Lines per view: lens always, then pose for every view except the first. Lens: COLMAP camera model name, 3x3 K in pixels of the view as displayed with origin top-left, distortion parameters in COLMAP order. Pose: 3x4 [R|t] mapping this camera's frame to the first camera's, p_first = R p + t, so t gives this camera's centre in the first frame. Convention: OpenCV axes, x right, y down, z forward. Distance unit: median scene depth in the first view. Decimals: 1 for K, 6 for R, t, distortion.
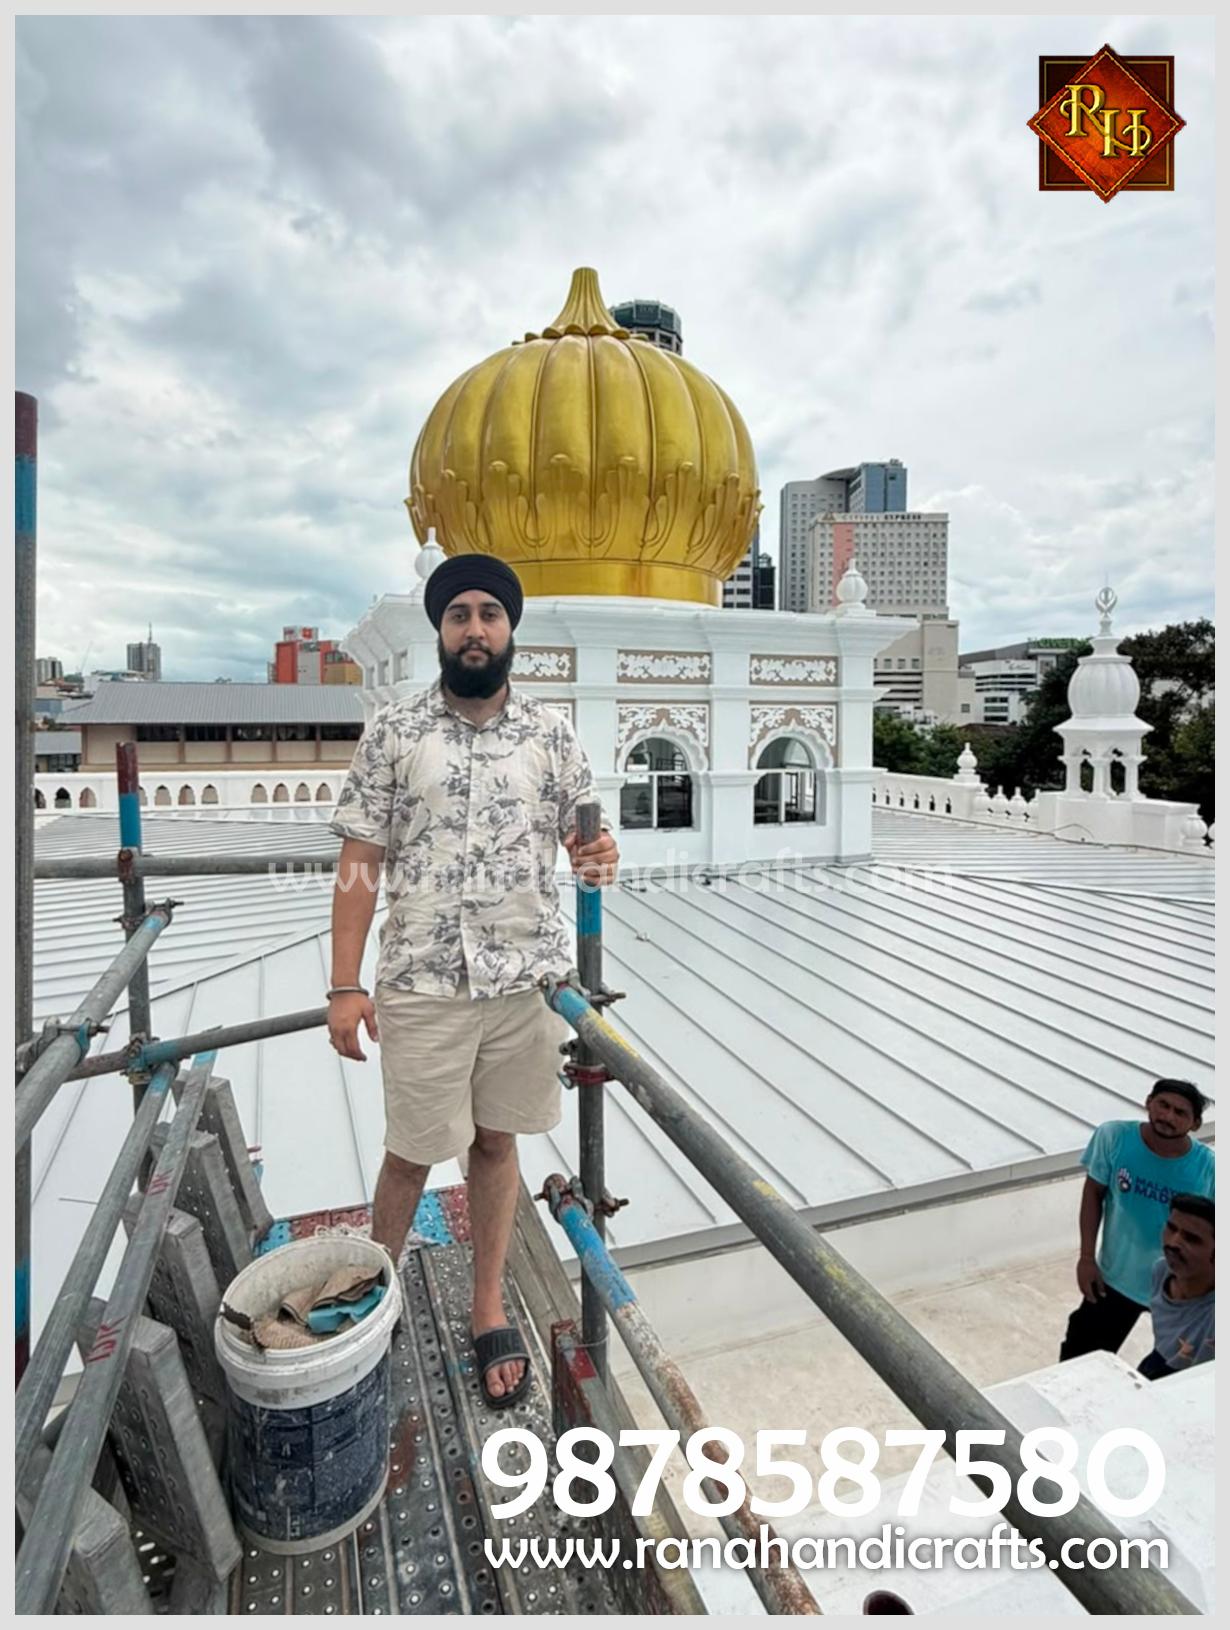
lens RADIAL K [[867.1, 0, 570.9], [0, 867.1, 737.8], [0, 0, 1]] dist [-0.001182, -0.000012]
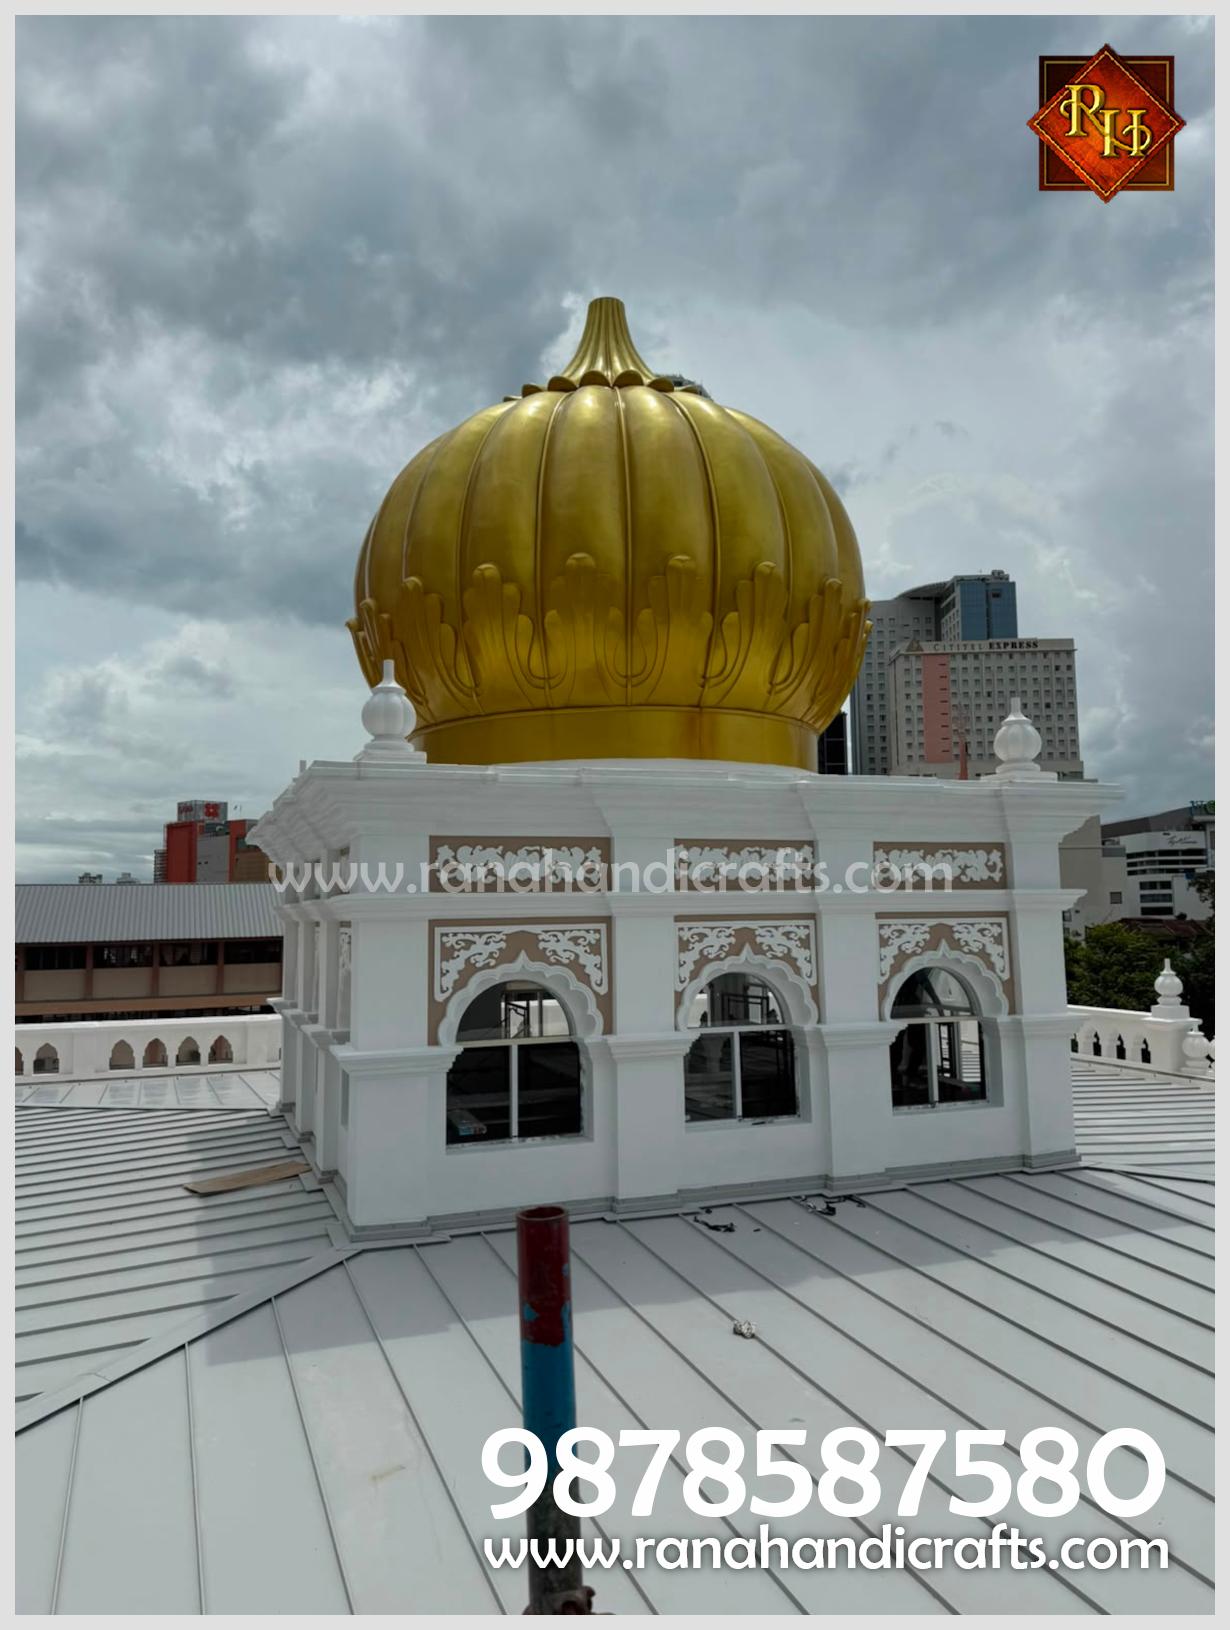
lens RADIAL K [[1069.7, 0, 607.8], [0, 1069.7, 793.3], [0, 0, 1]] dist [0.152392, -0.234461]
pose [[0.998813, -0.016770, 0.045739, -0.026062], [0.022286, 0.992171, -0.122884, -0.029716], [-0.043320, 0.123758, 0.991366, 0.152248]]
